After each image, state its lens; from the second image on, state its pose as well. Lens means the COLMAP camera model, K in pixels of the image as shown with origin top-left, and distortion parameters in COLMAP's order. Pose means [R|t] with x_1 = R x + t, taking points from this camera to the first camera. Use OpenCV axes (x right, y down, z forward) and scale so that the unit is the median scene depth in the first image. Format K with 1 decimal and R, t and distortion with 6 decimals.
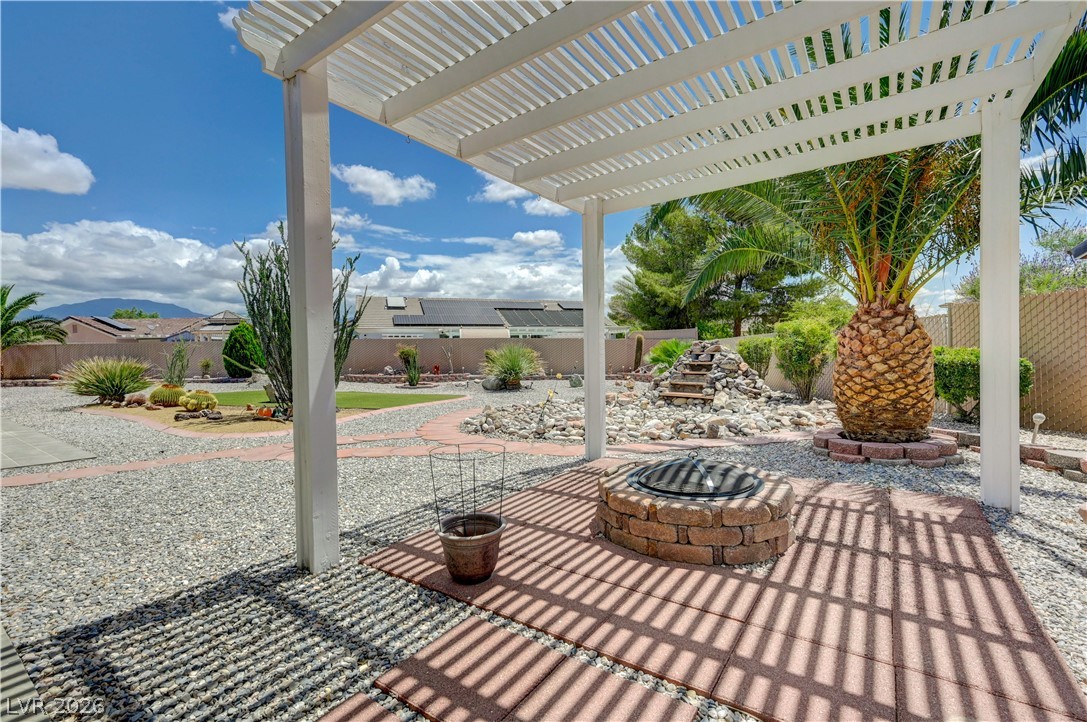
lens RADIAL K [[486.5, 0, 543.5], [0, 486.5, 361.0], [0, 0, 1]] dist [0.003248, -0.000105]
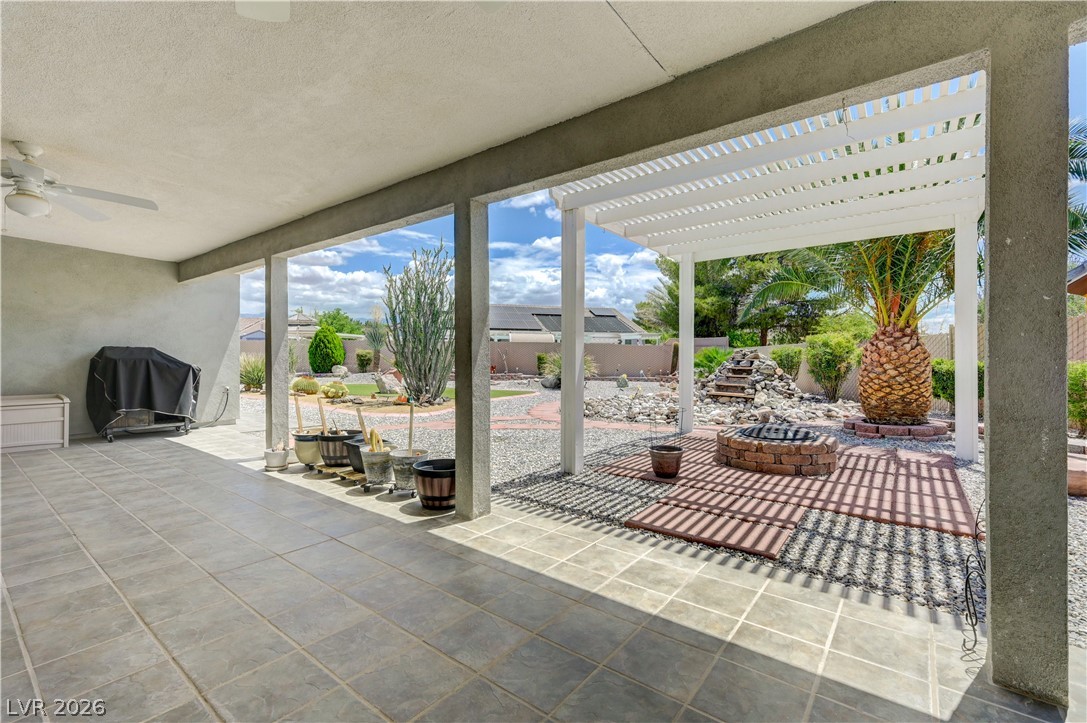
lens RADIAL K [[476.5, 0, 541.8], [0, 476.5, 351.6], [0, 0, 1]] dist [0.001838, -0.000244]
pose [[0.998984, 0.019462, -0.040659, -0.267873], [-0.020481, 0.999483, -0.024797, 0.007099], [0.040155, 0.025604, 0.998865, -0.419739]]
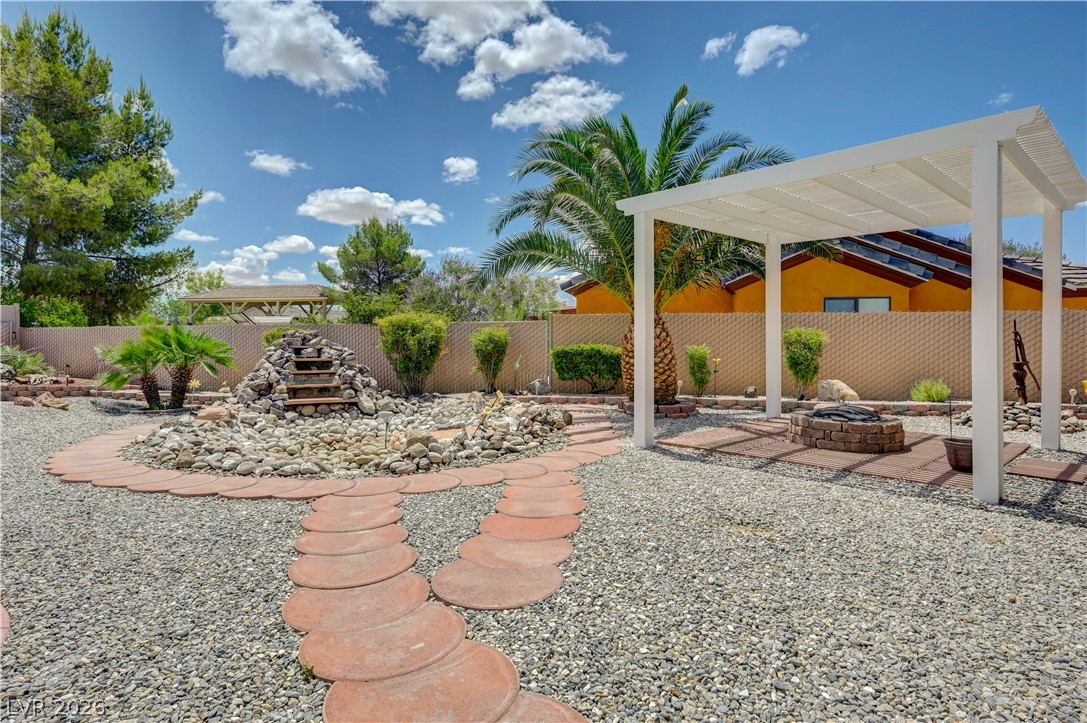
lens RADIAL K [[594.4, 0, 552.6], [0, 594.4, 341.5], [0, 0, 1]] dist [0.005374, 0.000931]
pose [[0.191988, 0.020369, 0.981186, -1.203586], [0.011870, 0.999663, -0.023075, 0.004445], [-0.981326, 0.016076, 0.191681, 0.972716]]
